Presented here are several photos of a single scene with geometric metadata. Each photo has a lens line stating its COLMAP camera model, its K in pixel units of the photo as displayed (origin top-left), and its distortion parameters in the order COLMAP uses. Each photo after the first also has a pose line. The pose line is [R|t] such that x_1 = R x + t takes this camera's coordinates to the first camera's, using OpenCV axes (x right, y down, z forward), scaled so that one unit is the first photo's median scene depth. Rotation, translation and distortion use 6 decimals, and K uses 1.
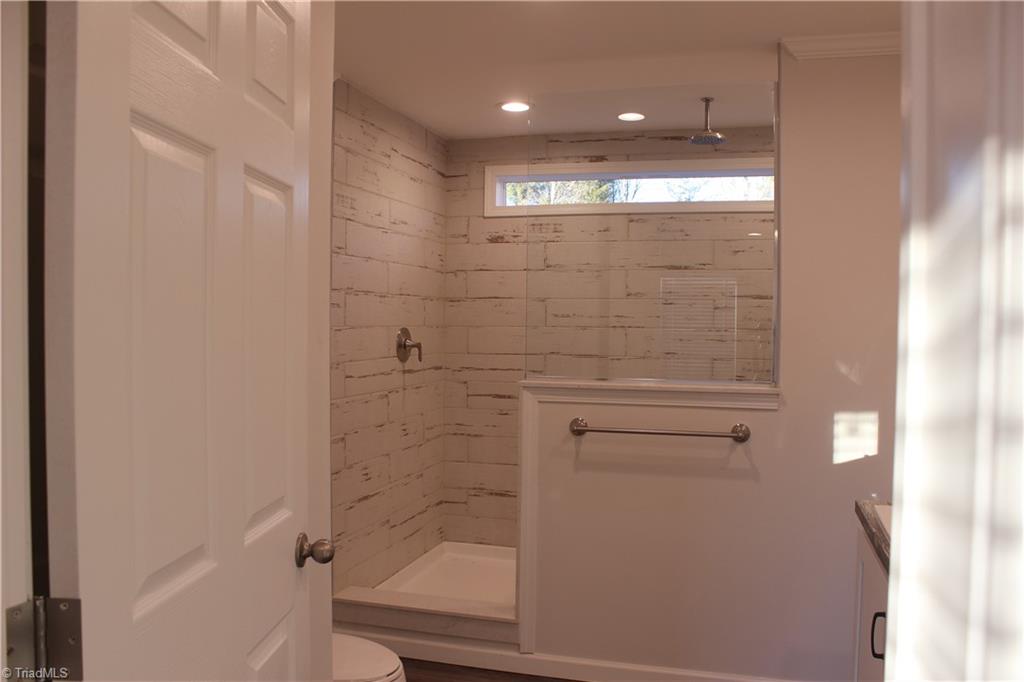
lens RADIAL K [[859.6, 0, 507.6], [0, 859.6, 345.4], [0, 0, 1]] dist [-0.169543, 0.161002]
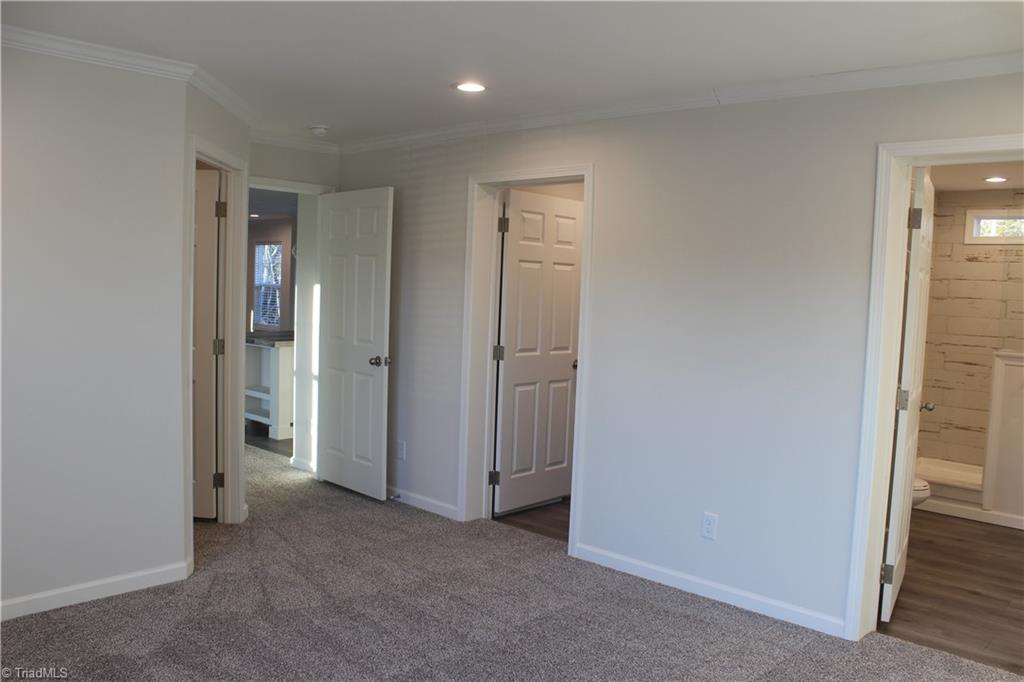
lens RADIAL K [[859.6, 0, 507.6], [0, 859.6, 345.4], [0, 0, 1]] dist [-0.169543, 0.161002]
pose [[0.892699, 0.059081, -0.446763, -0.086120], [-0.042645, 0.997995, 0.046766, -0.006113], [0.448631, -0.022696, 0.893429, -0.681408]]
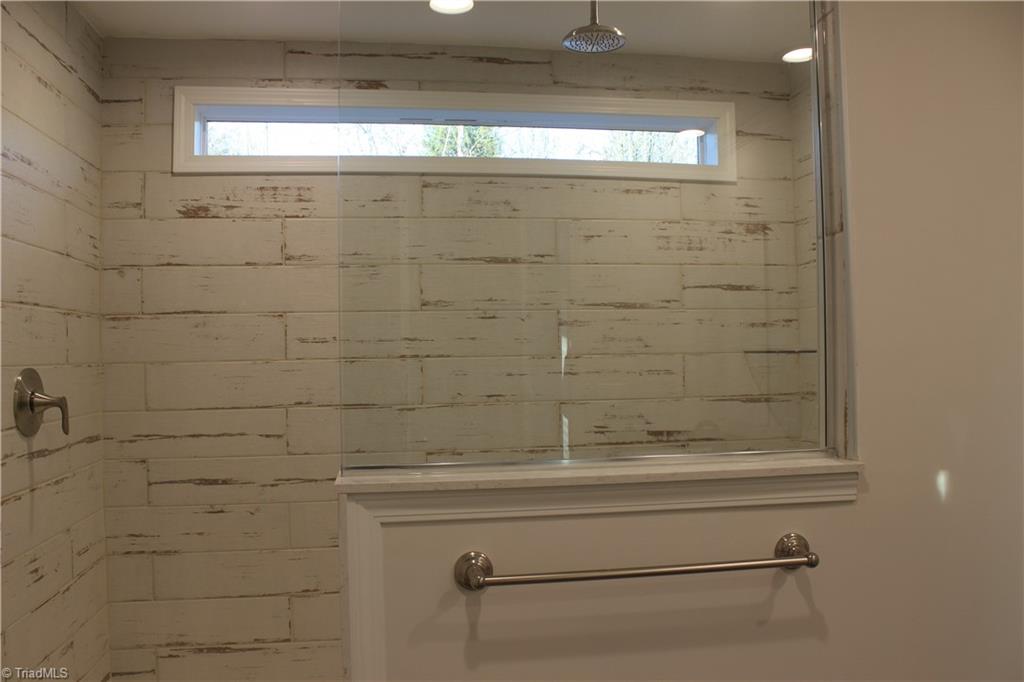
lens RADIAL K [[859.6, 0, 507.6], [0, 859.6, 345.4], [0, 0, 1]] dist [-0.169543, 0.161002]
pose [[0.905699, -0.021232, 0.423390, -0.066201], [0.036284, 0.998962, -0.027523, -0.010042], [-0.422366, 0.040289, 0.905529, 0.408257]]
